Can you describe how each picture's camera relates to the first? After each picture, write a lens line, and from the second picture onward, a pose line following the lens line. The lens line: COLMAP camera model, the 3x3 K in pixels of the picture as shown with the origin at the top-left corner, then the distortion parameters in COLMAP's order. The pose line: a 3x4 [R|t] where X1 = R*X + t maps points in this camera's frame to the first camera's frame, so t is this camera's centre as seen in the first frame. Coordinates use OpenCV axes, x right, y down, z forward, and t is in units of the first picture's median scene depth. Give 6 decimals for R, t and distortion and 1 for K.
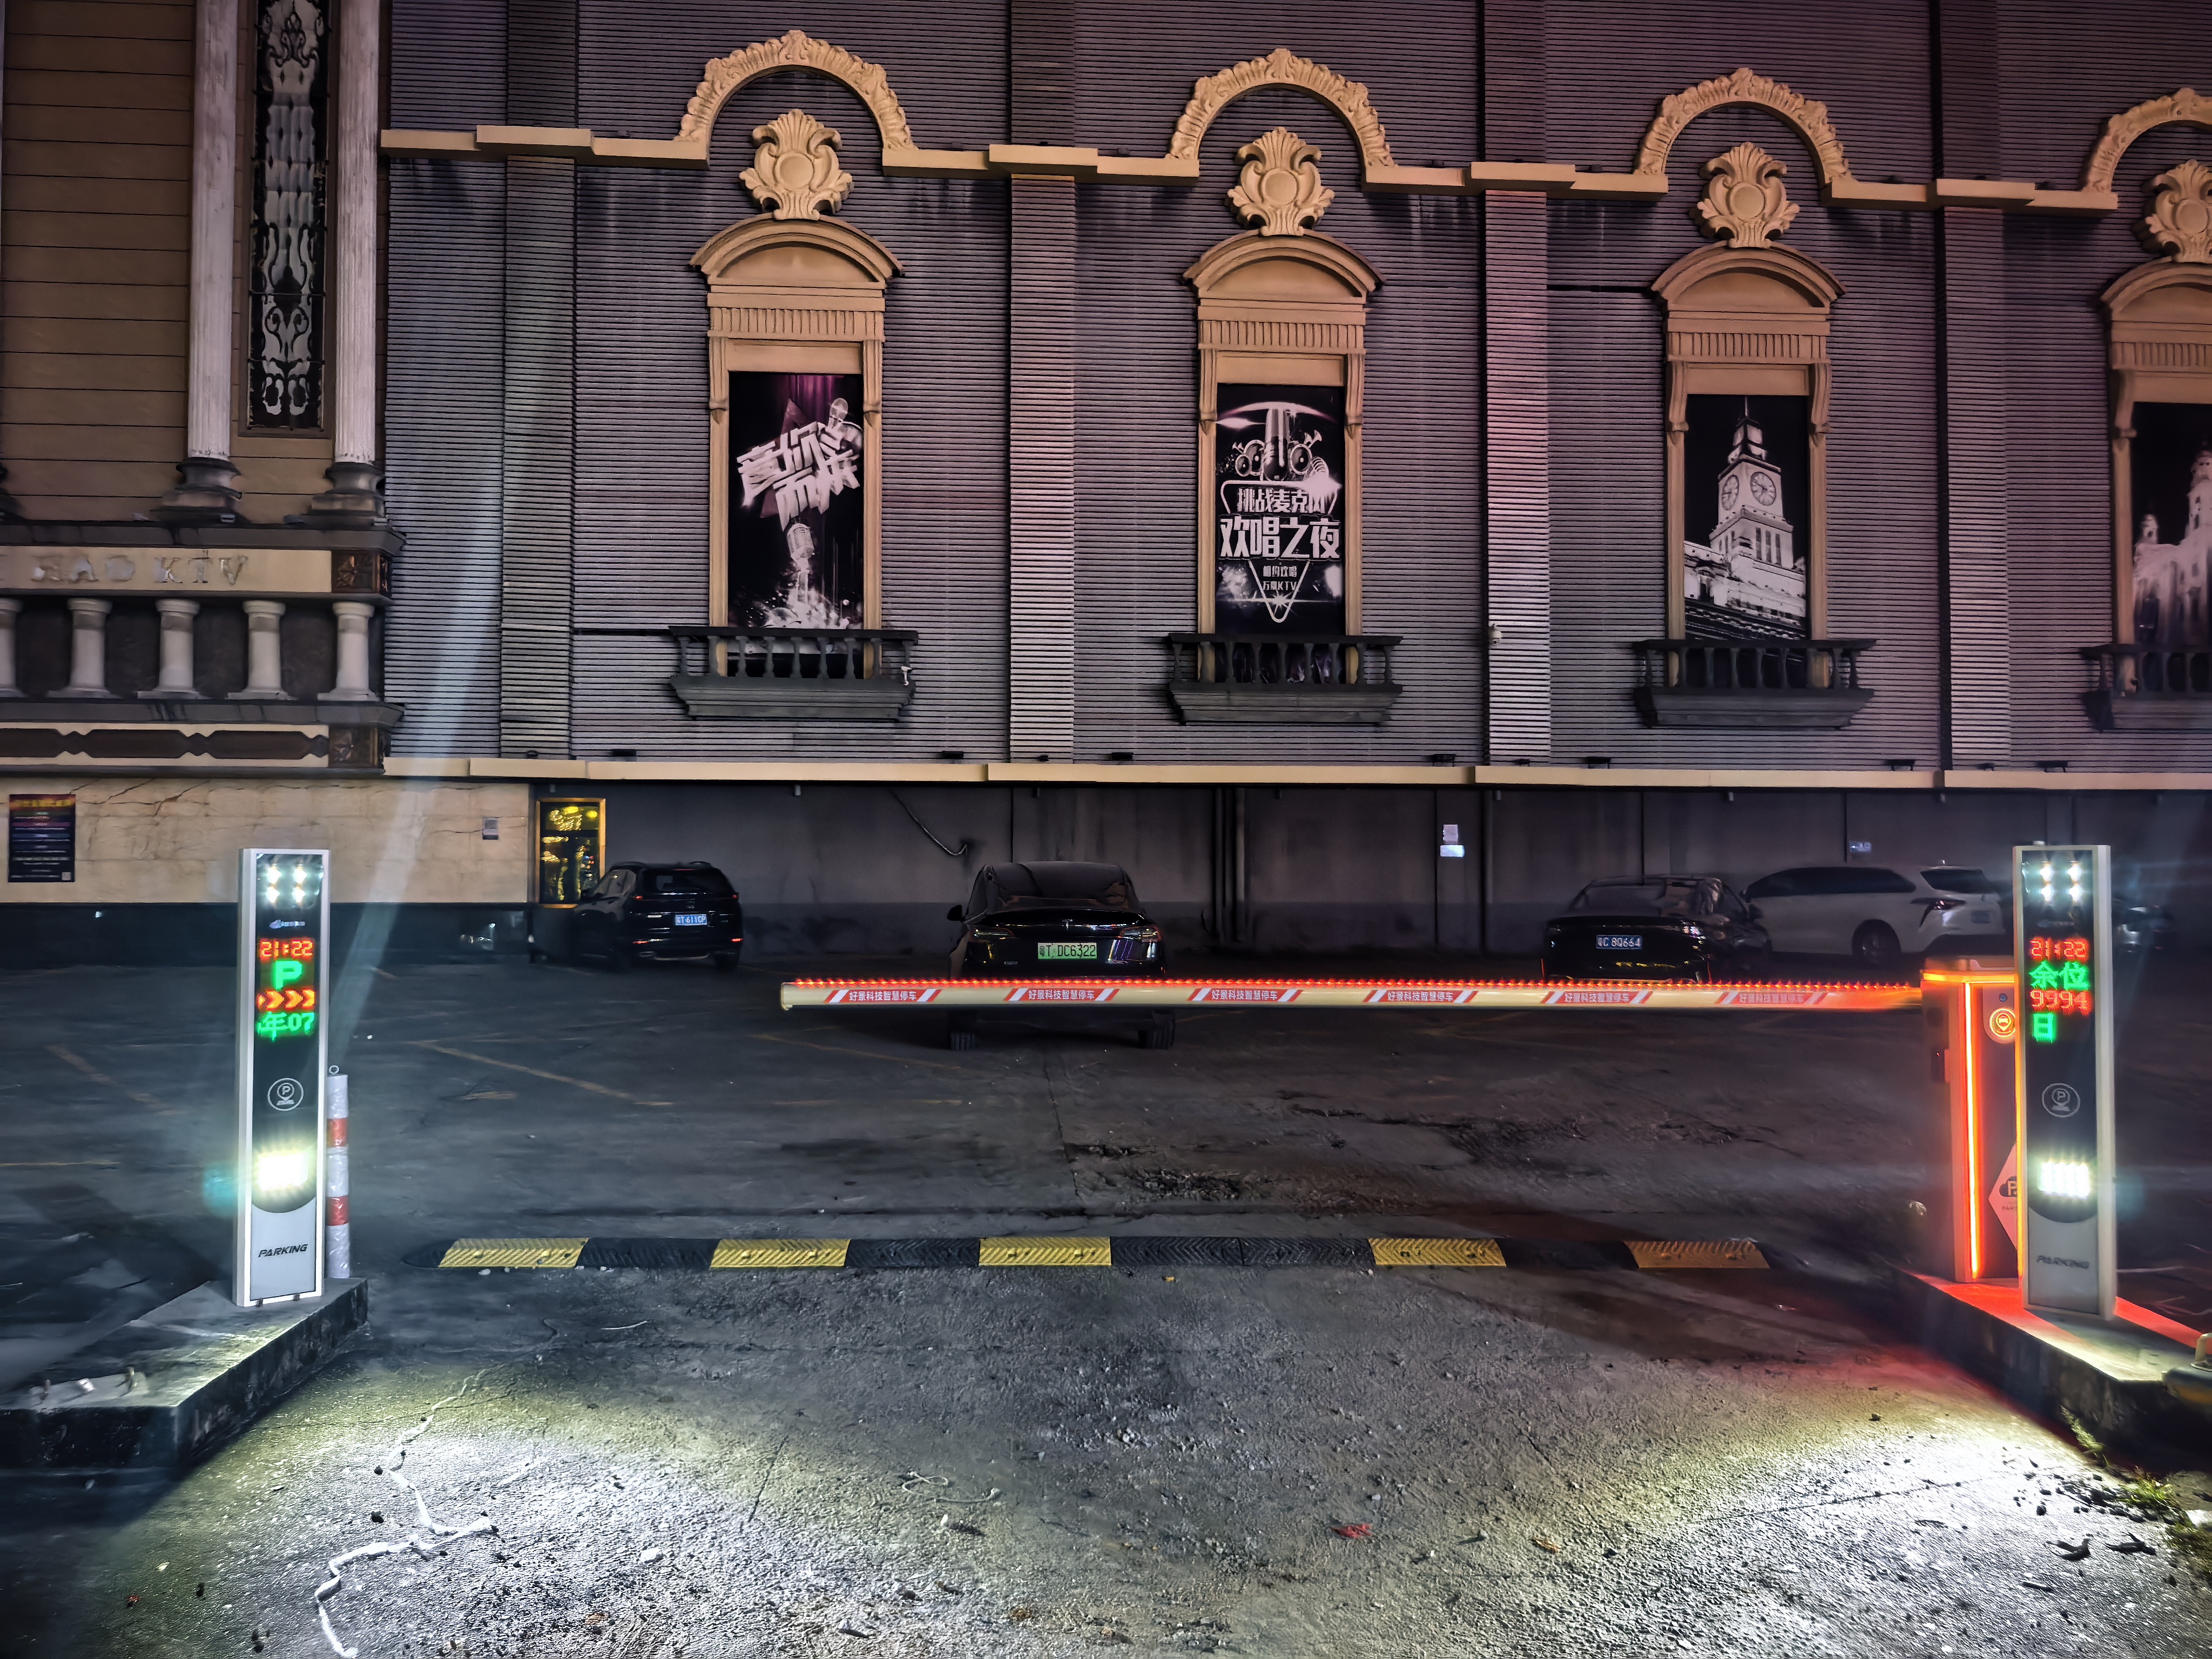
lens RADIAL K [[1585.9, 0, 1105.5], [0, 1585.9, 842.0], [0, 0, 1]] dist [0.029551, -0.042579]
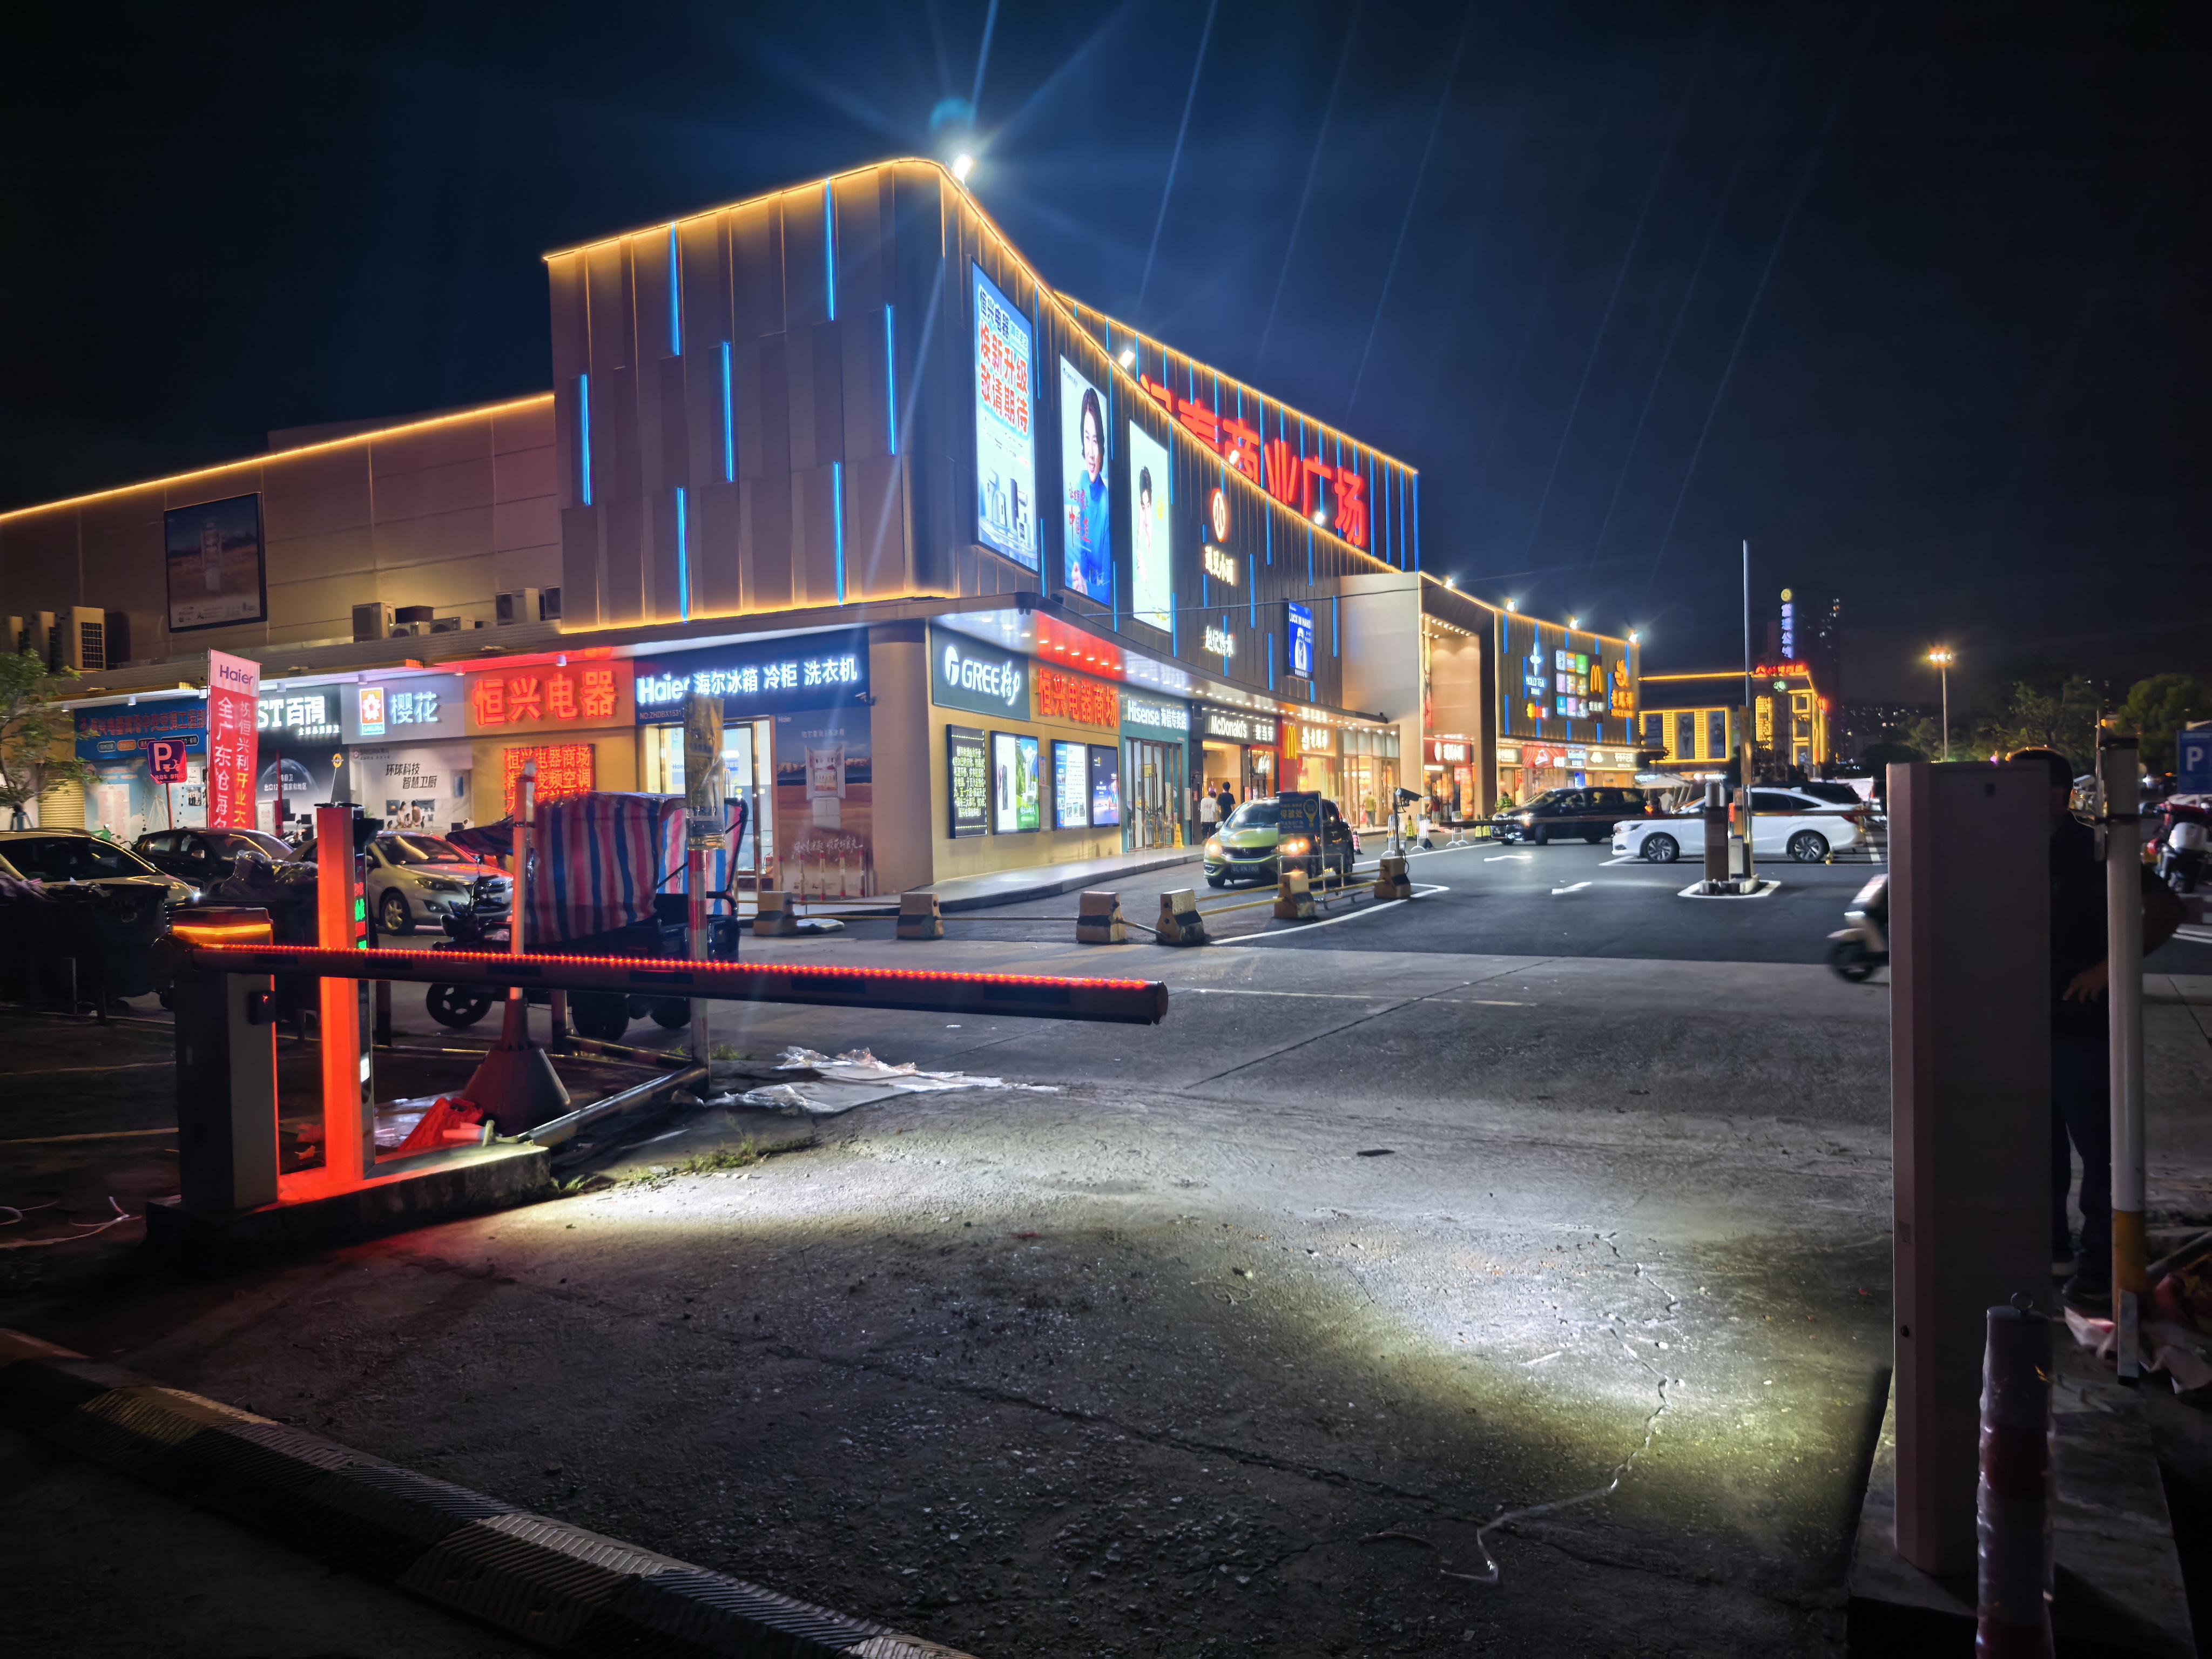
lens RADIAL K [[1585.9, 0, 1105.5], [0, 1585.9, 842.0], [0, 0, 1]] dist [0.029551, -0.042579]
pose [[-0.825125, 0.002880, 0.564942, -0.107348], [0.001973, 0.999996, -0.002216, 0.005954], [-0.564946, -0.000713, -0.825127, 0.301648]]
